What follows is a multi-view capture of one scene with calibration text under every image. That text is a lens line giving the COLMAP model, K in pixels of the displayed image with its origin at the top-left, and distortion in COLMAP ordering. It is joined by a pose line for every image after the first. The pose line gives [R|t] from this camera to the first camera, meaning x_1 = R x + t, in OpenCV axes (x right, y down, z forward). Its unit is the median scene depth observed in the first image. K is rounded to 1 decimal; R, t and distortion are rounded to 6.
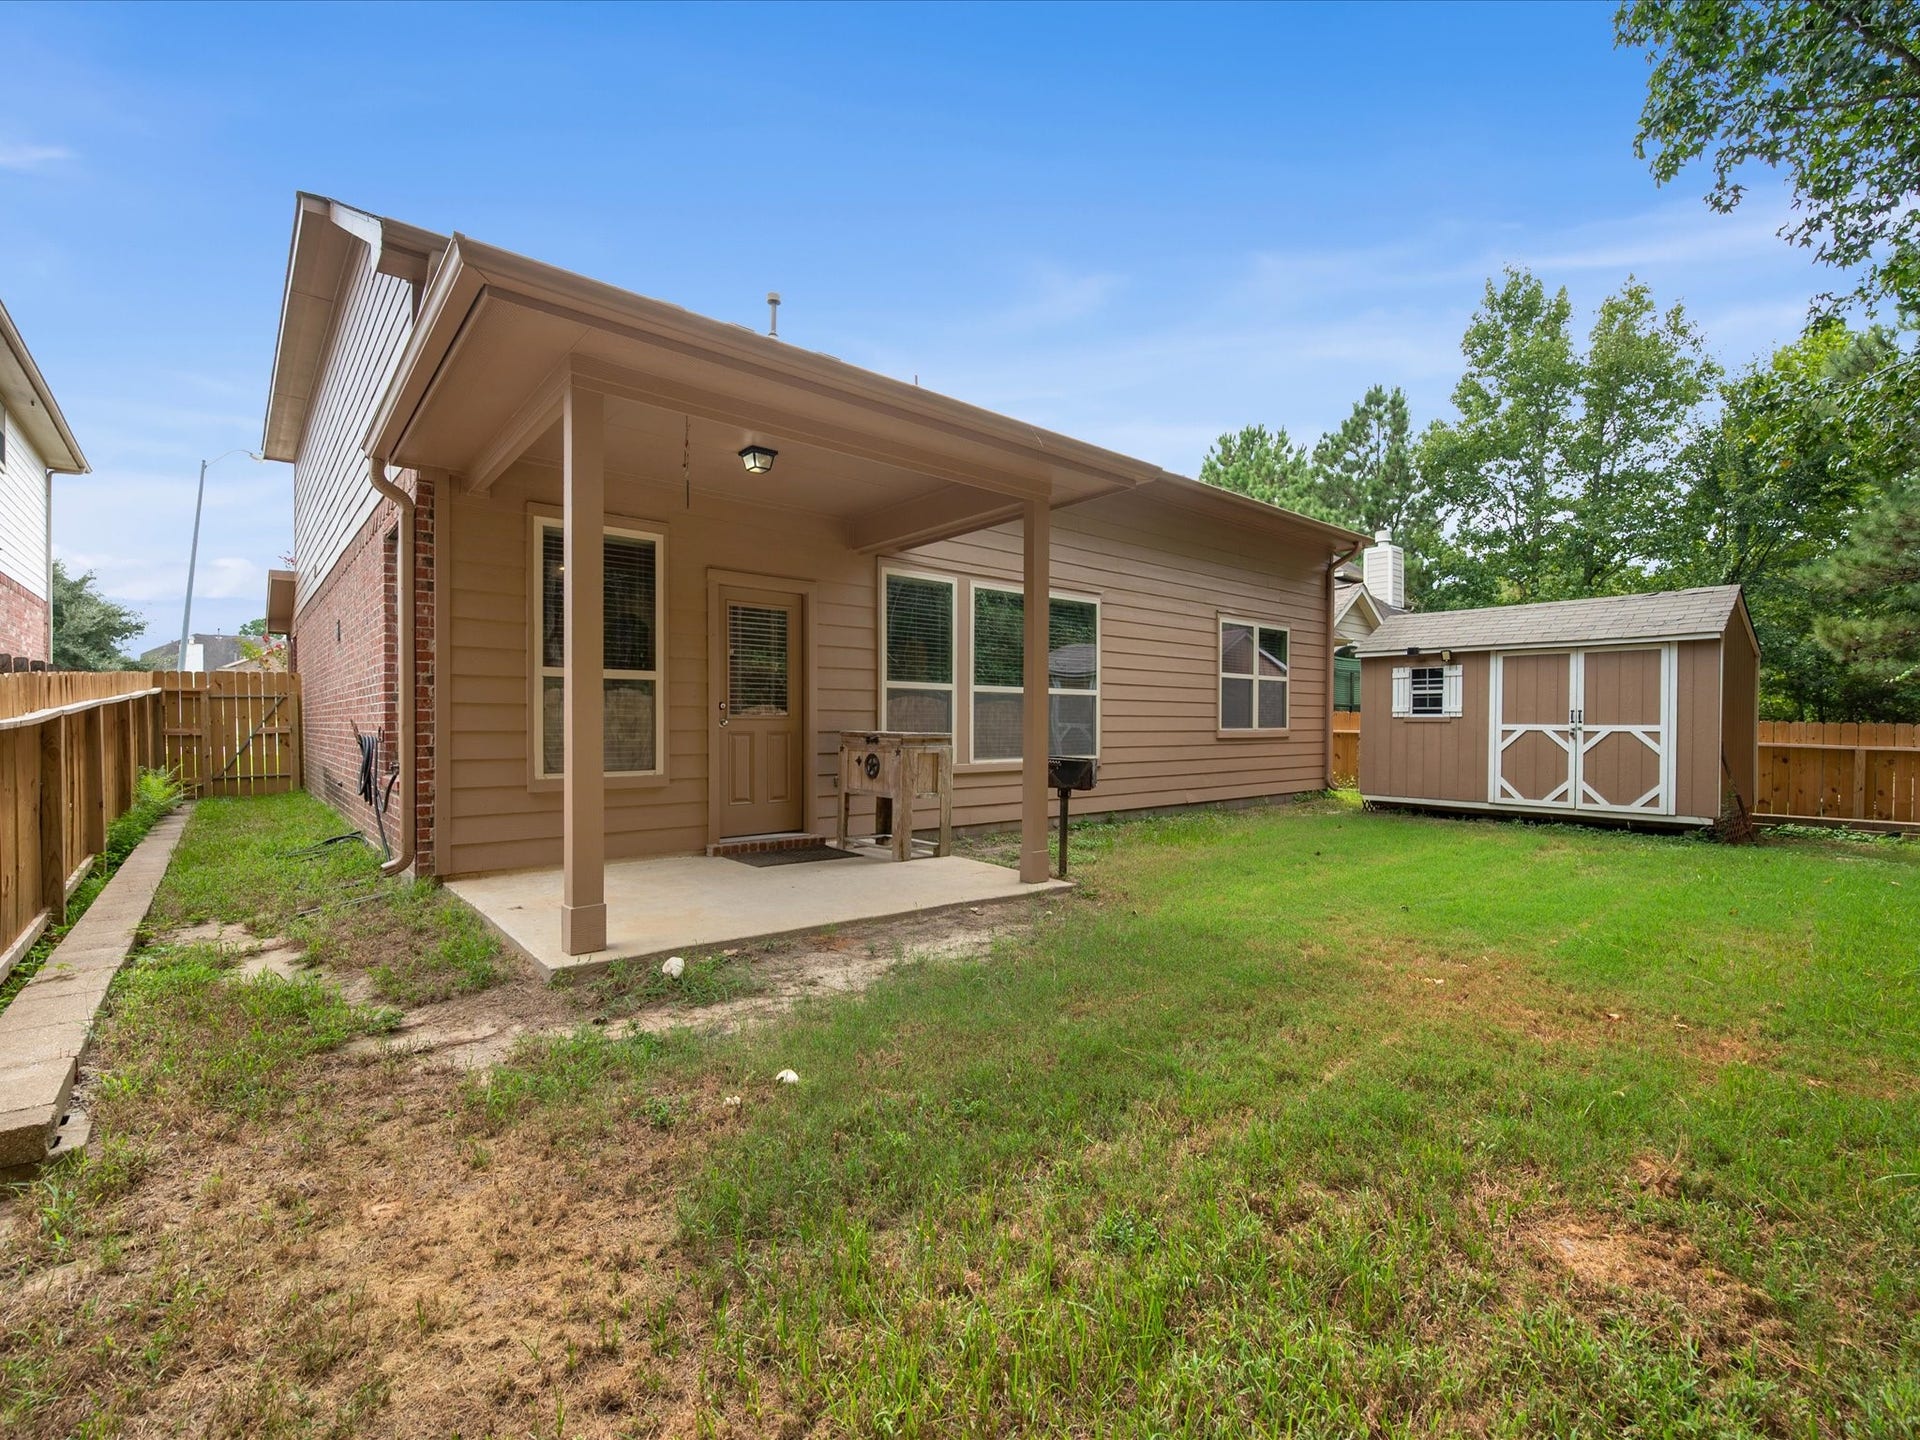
lens RADIAL K [[858.9, 0, 957.9], [0, 858.9, 725.4], [0, 0, 1]] dist [-0.001235, 0.000798]
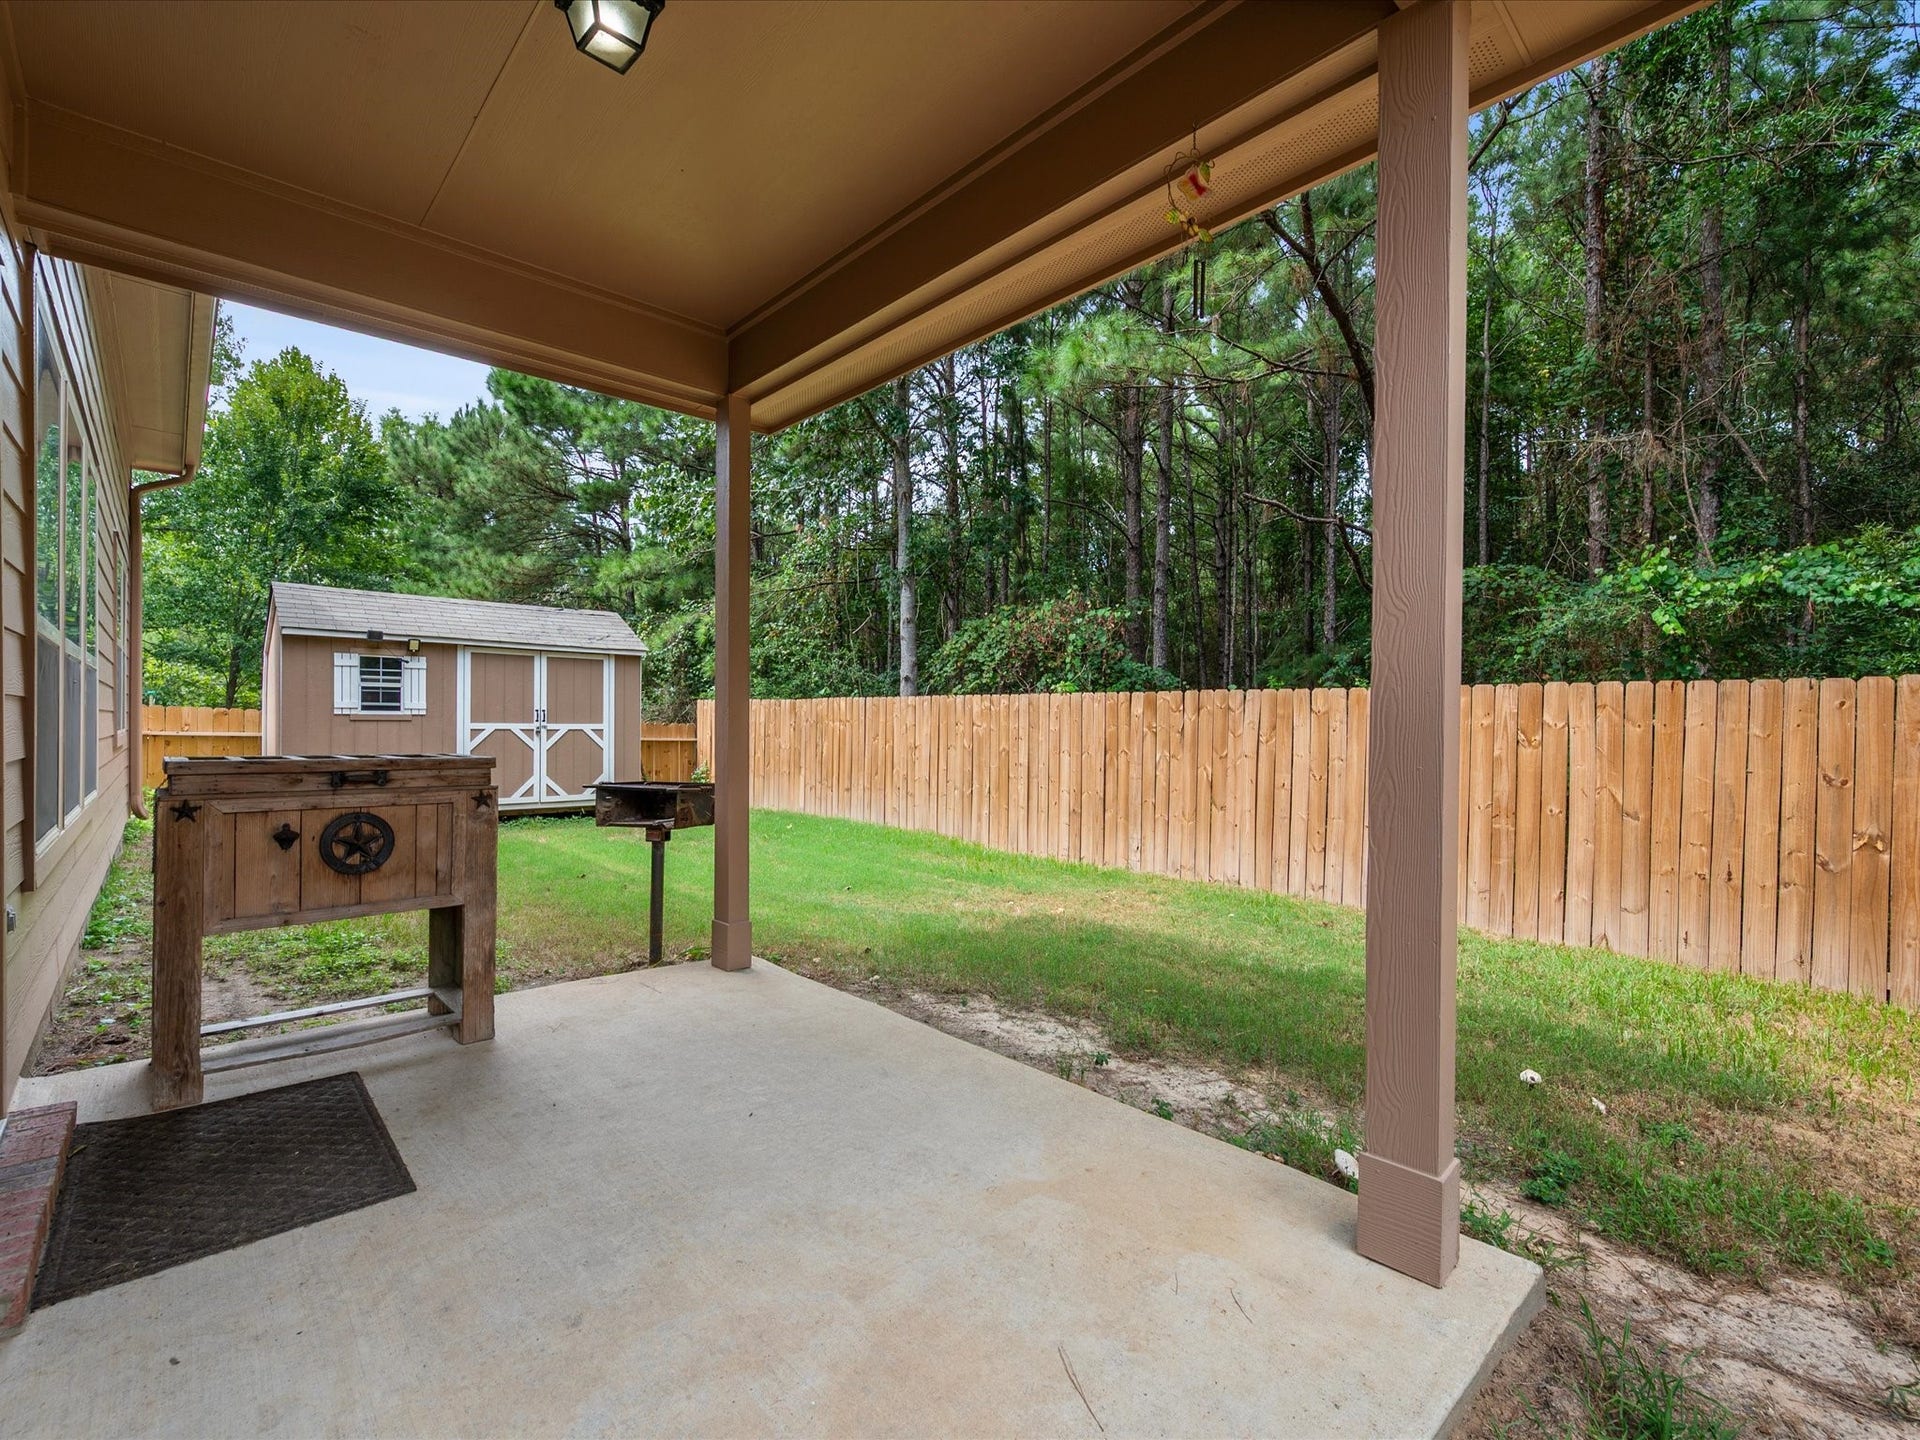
lens RADIAL K [[858.9, 0, 957.4], [0, 858.9, 725.1], [0, 0, 1]] dist [-0.001235, 0.000798]
pose [[-0.042929, -0.008336, 0.999043, -0.368779], [-0.002243, 0.999963, 0.008247, -0.008566], [-0.999076, -0.001887, -0.042947, 0.530550]]
